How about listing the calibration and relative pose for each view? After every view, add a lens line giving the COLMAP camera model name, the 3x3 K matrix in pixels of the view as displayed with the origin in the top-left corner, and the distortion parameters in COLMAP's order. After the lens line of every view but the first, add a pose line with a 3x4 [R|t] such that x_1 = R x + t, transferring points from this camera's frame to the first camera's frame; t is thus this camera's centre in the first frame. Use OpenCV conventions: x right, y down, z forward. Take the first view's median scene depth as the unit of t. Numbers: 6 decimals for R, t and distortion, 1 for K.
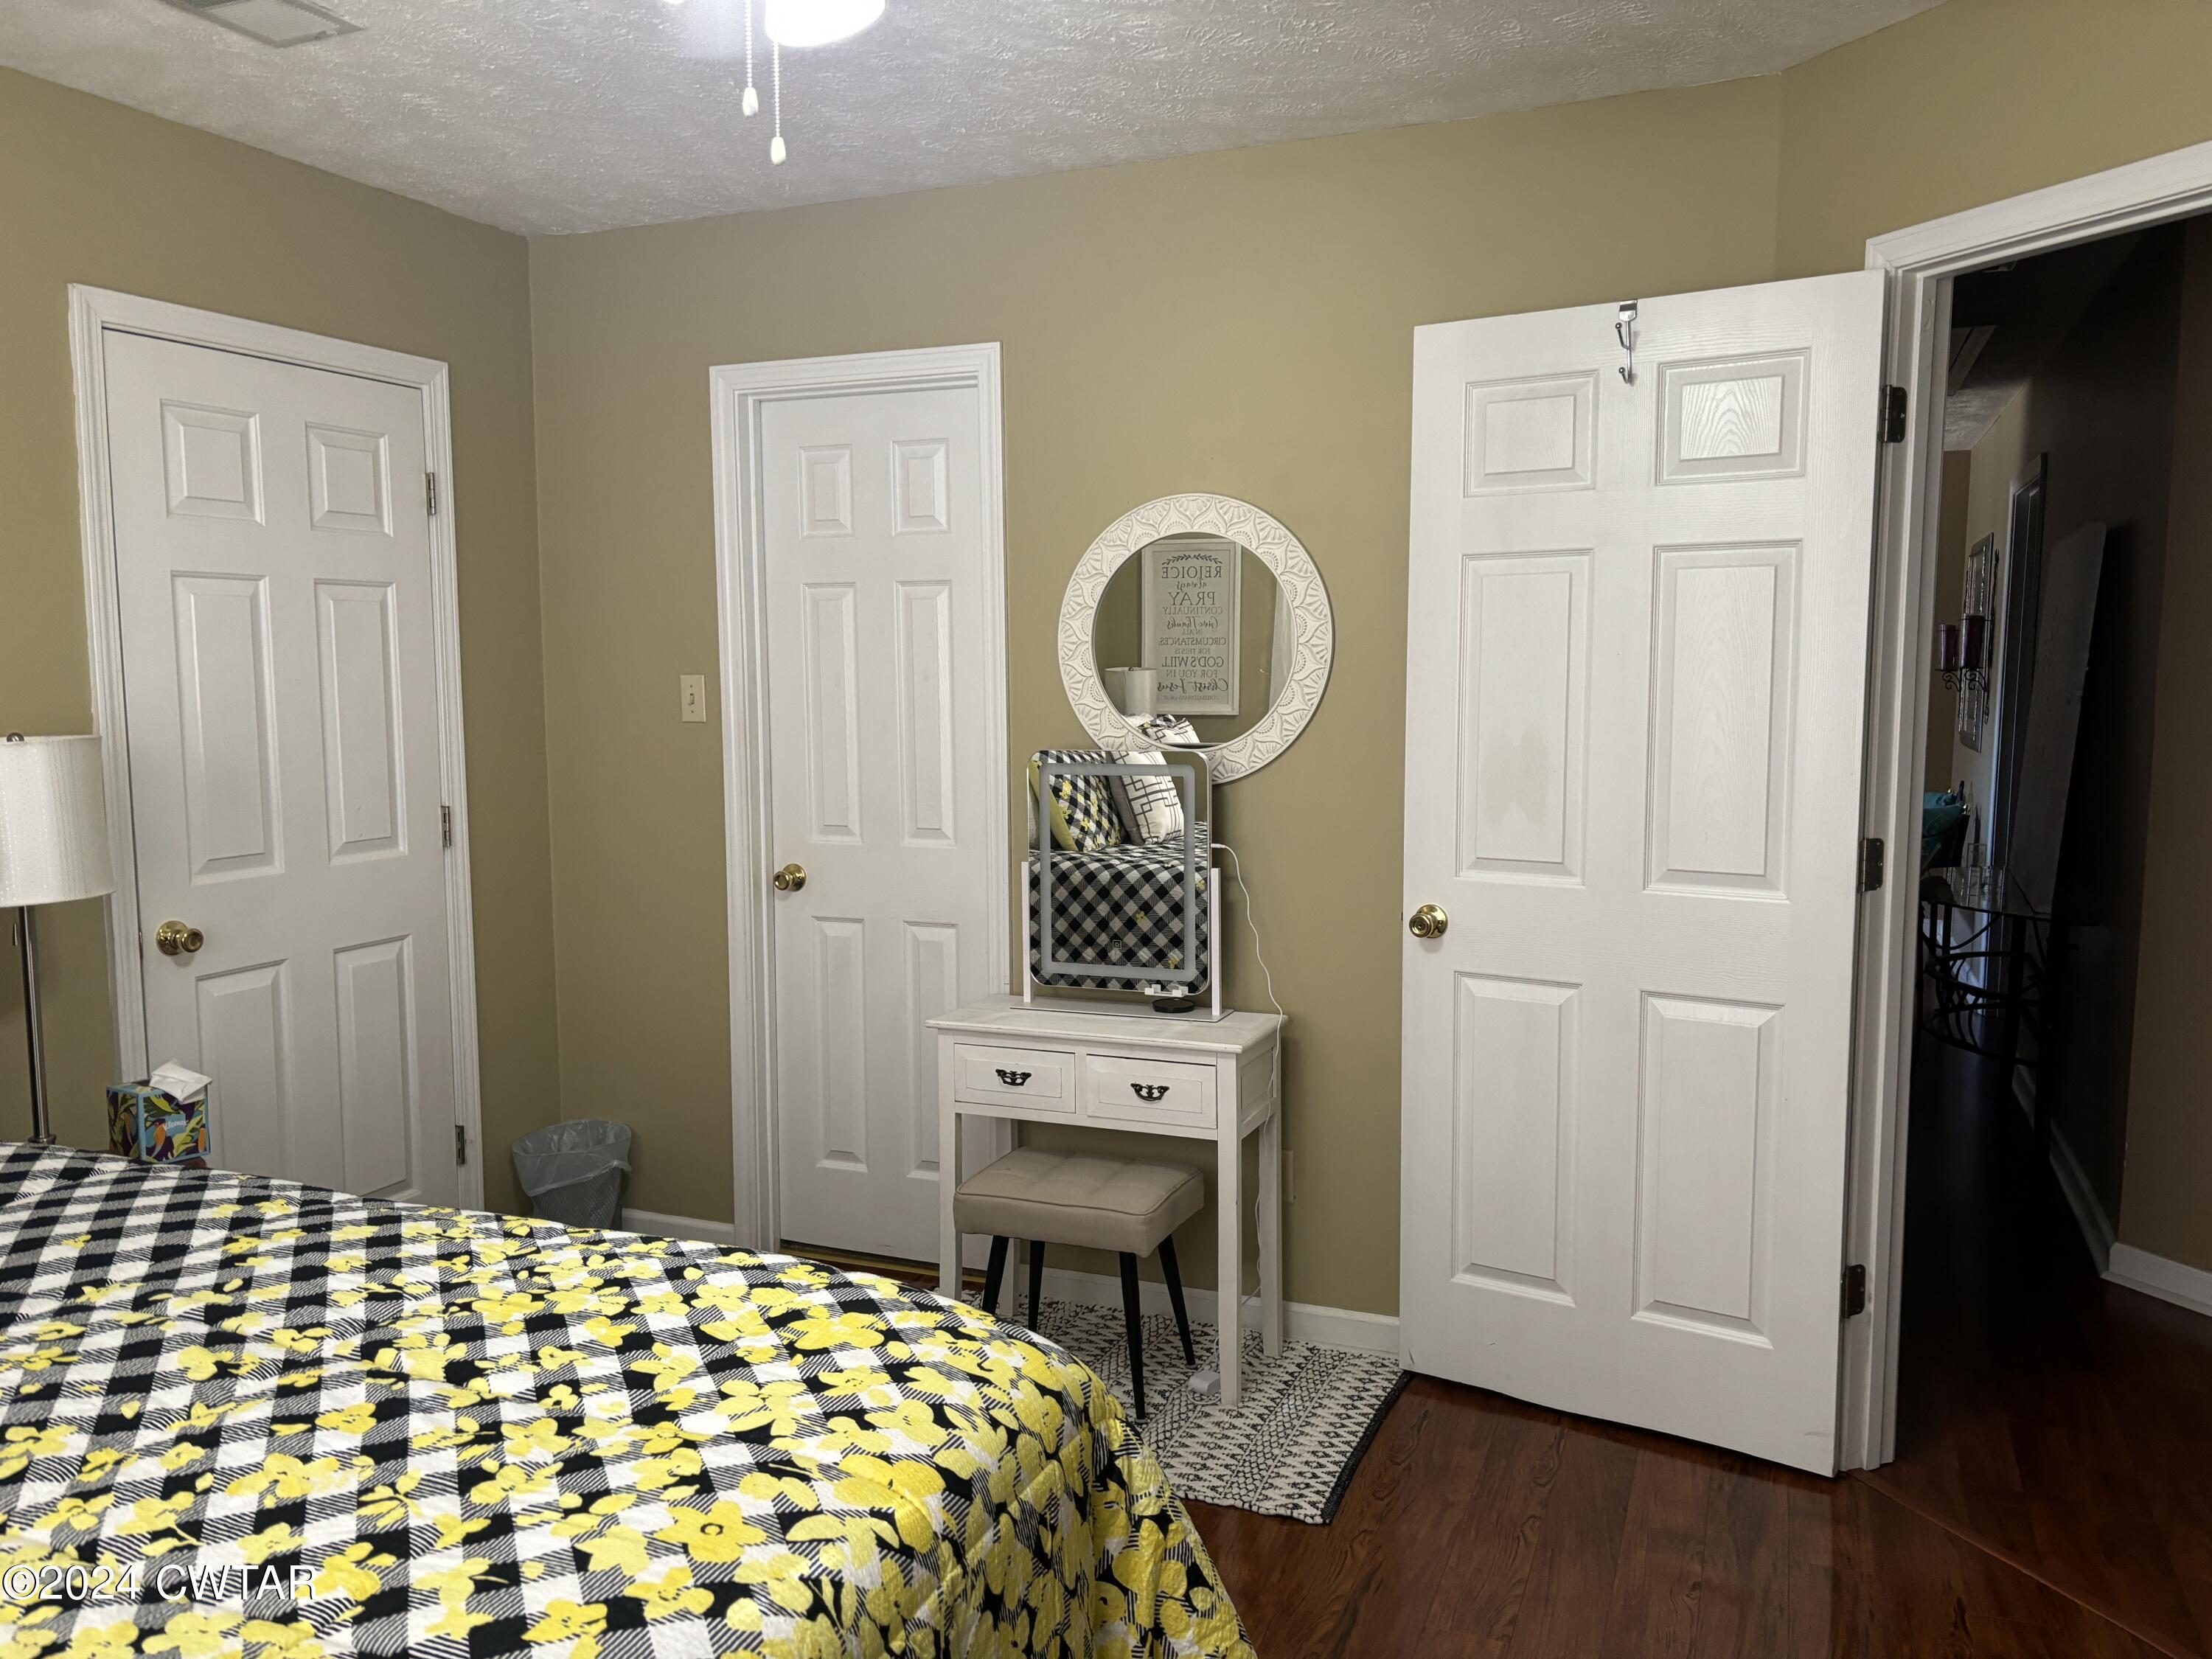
lens RADIAL K [[1698.4, 0, 1111.5], [0, 1698.4, 832.1], [0, 0, 1]] dist [0.024239, -0.034322]
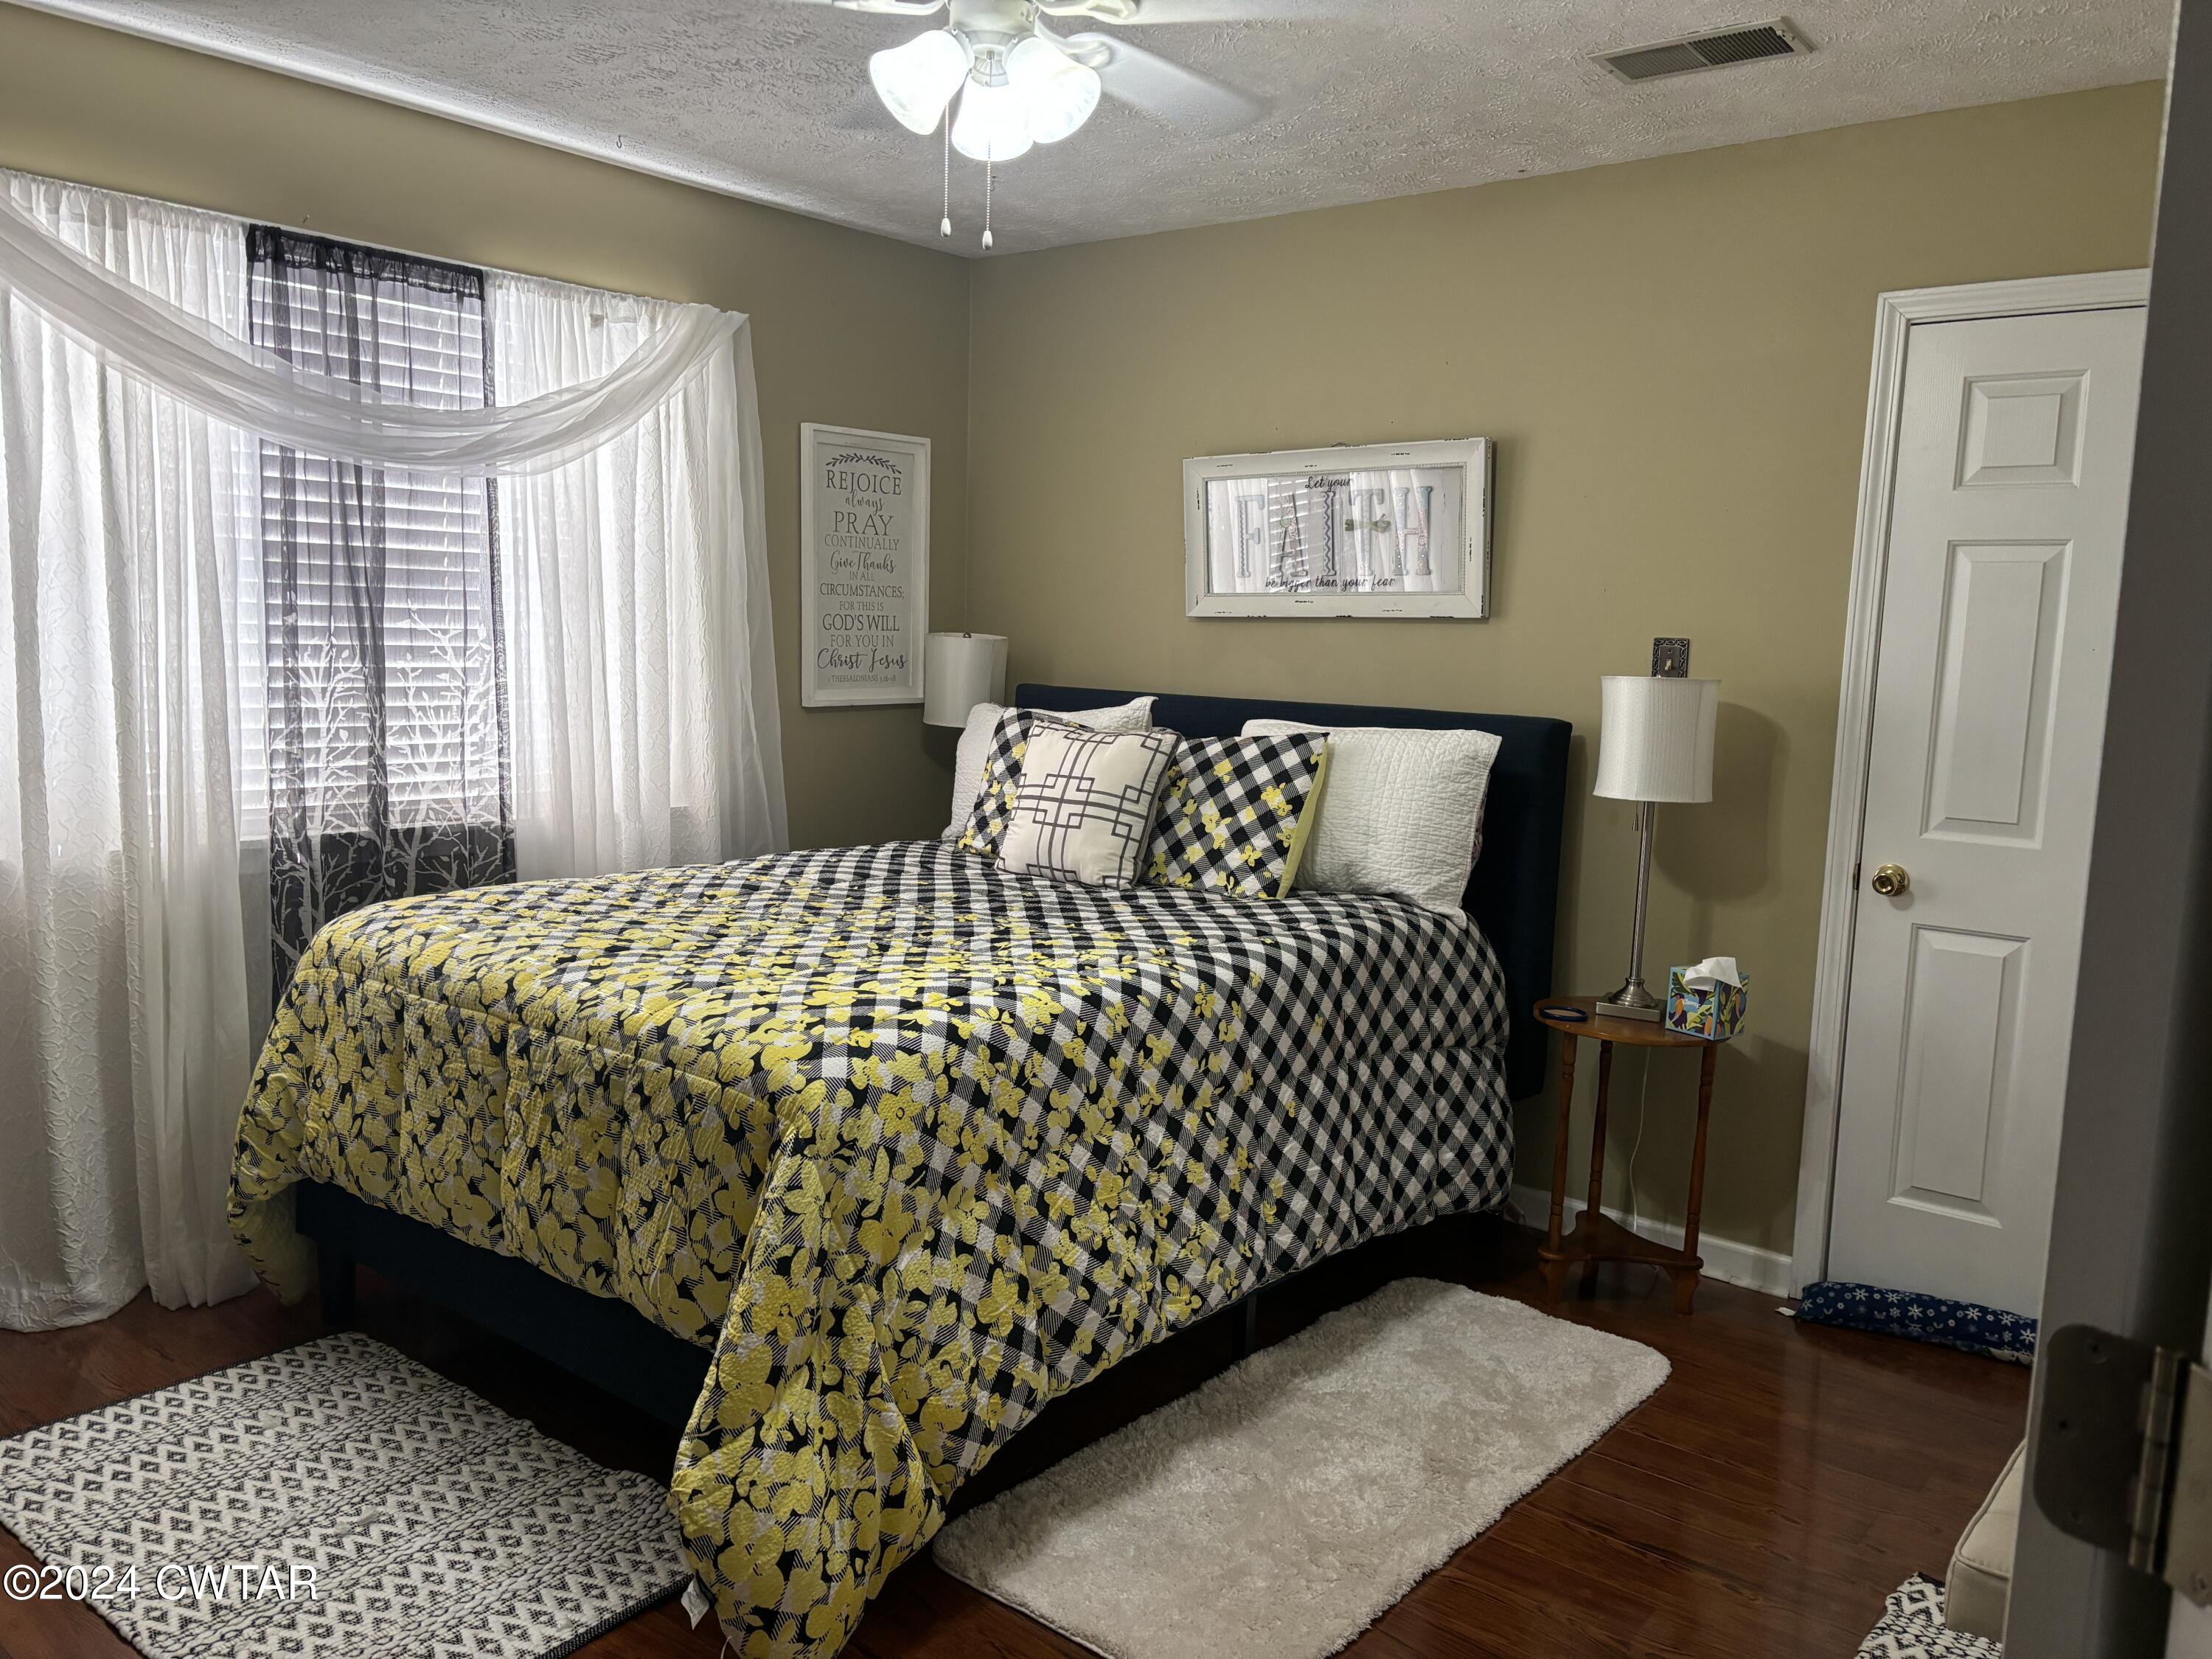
lens RADIAL K [[1698.4, 0, 1113.1], [0, 1698.4, 831.4], [0, 0, 1]] dist [0.024239, -0.034322]
pose [[-0.280506, 0.123744, -0.951842, 1.321245], [-0.132319, 0.977202, 0.166035, -0.171982], [0.950688, 0.172521, -0.257737, 1.683556]]
